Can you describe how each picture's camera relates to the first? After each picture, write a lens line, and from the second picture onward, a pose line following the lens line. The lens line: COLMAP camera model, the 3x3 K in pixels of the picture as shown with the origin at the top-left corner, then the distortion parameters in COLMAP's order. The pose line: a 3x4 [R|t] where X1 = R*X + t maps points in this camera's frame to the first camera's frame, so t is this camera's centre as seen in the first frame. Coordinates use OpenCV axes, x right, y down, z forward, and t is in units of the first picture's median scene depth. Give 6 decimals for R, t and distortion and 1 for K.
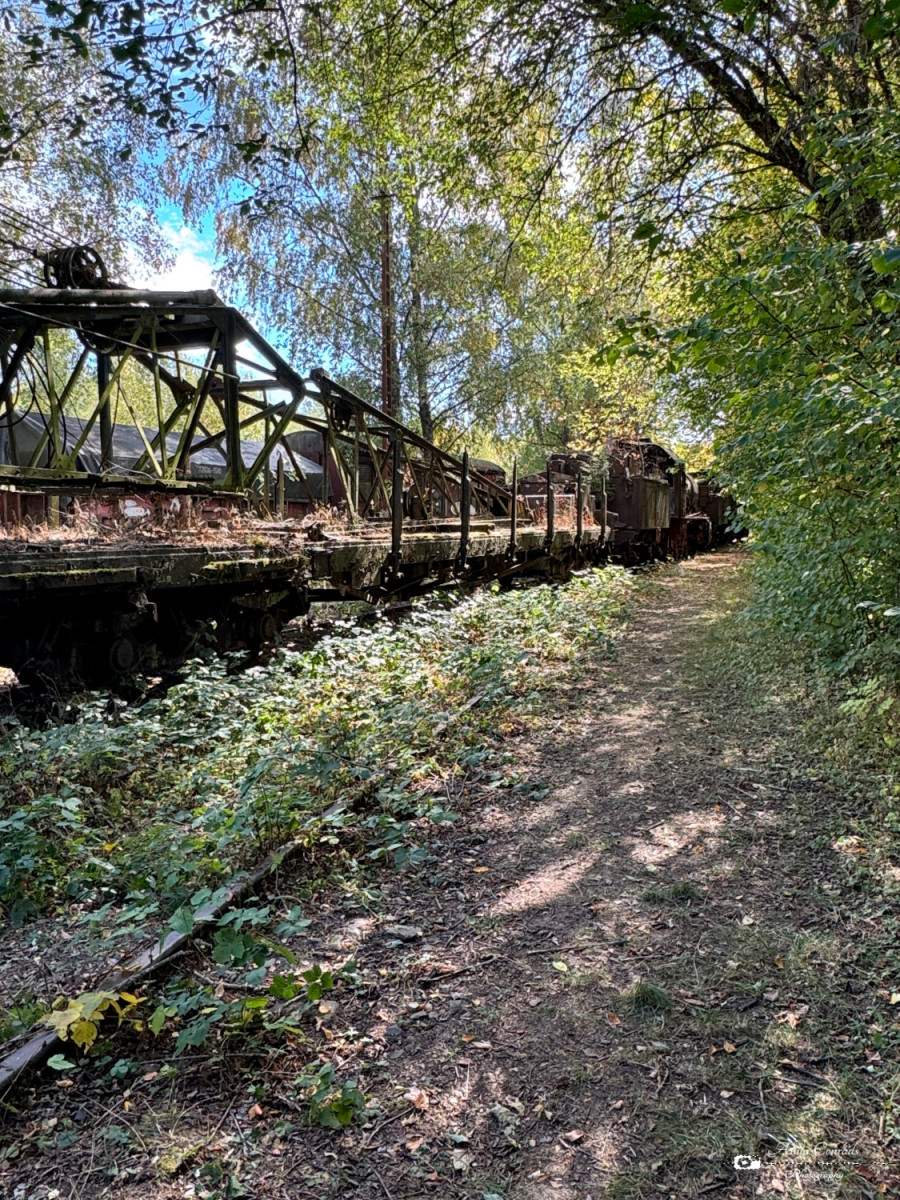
lens RADIAL K [[943.6, 0, 449.7], [0, 943.6, 599.8], [0, 0, 1]] dist [0.001501, 0.000134]
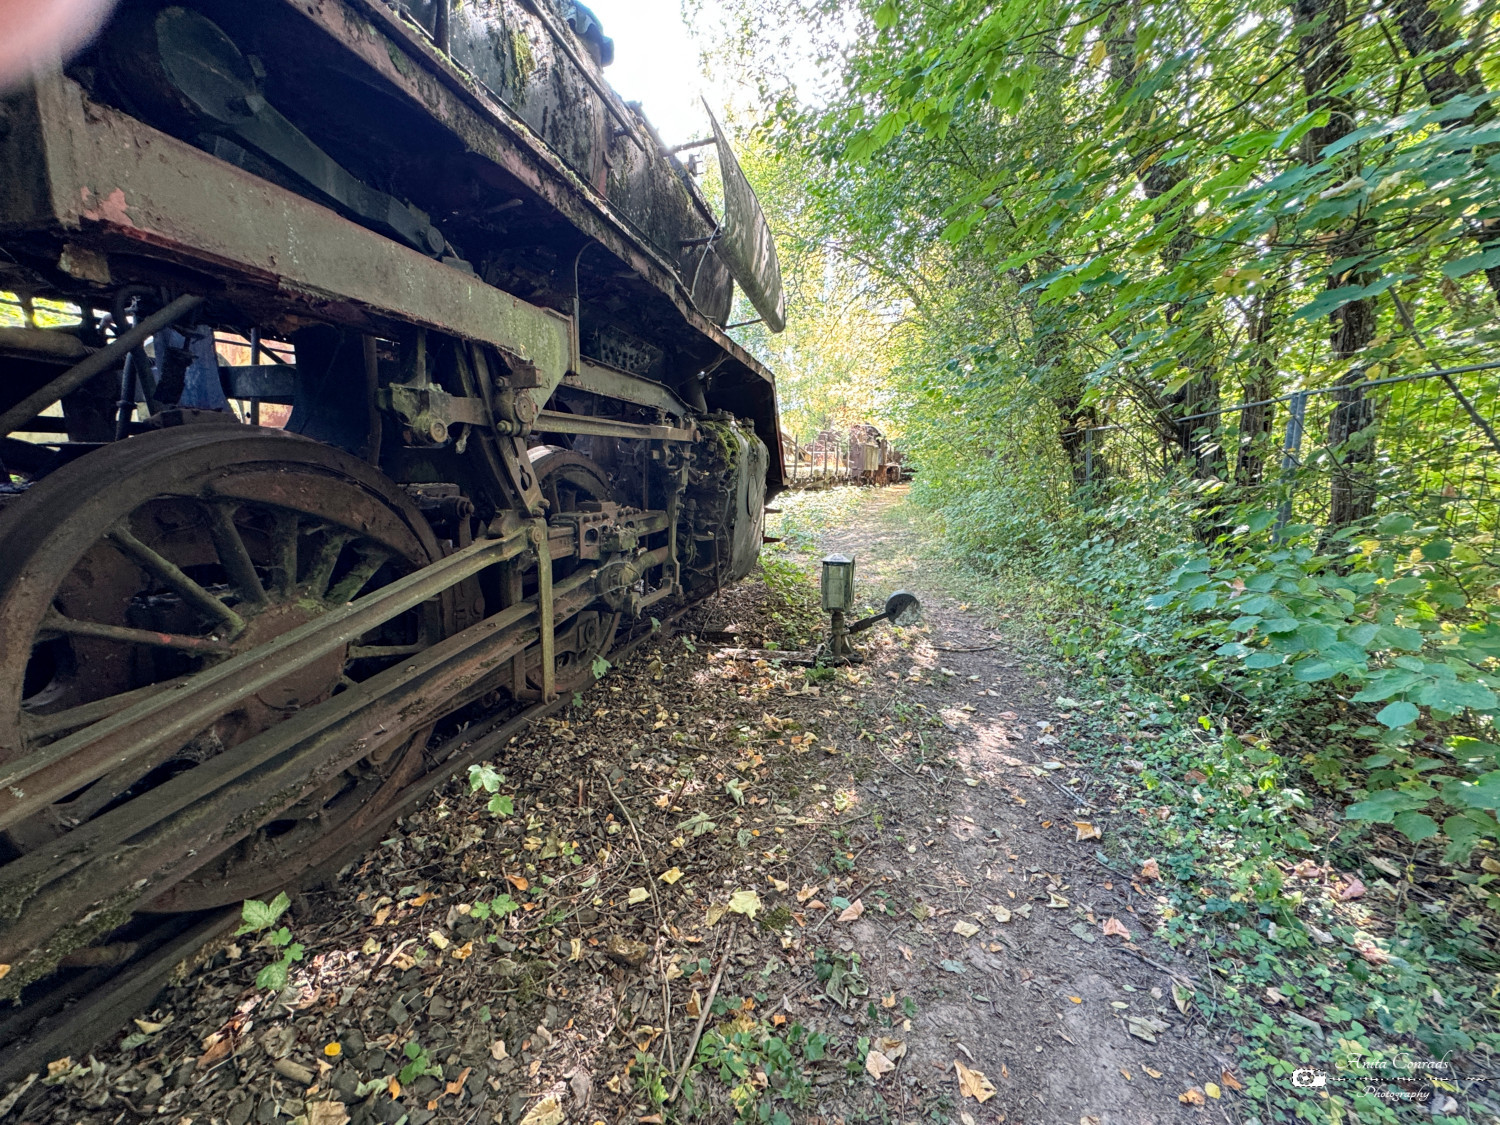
lens RADIAL K [[601.8, 0, 750.5], [0, 601.8, 563.1], [0, 0, 1]] dist [-0.000063, 0.000000]
pose [[0.999519, 0.015804, 0.026693, -0.071268], [-0.017793, 0.996950, 0.075987, 0.029972], [-0.025411, -0.076426, 0.996751, -0.290714]]
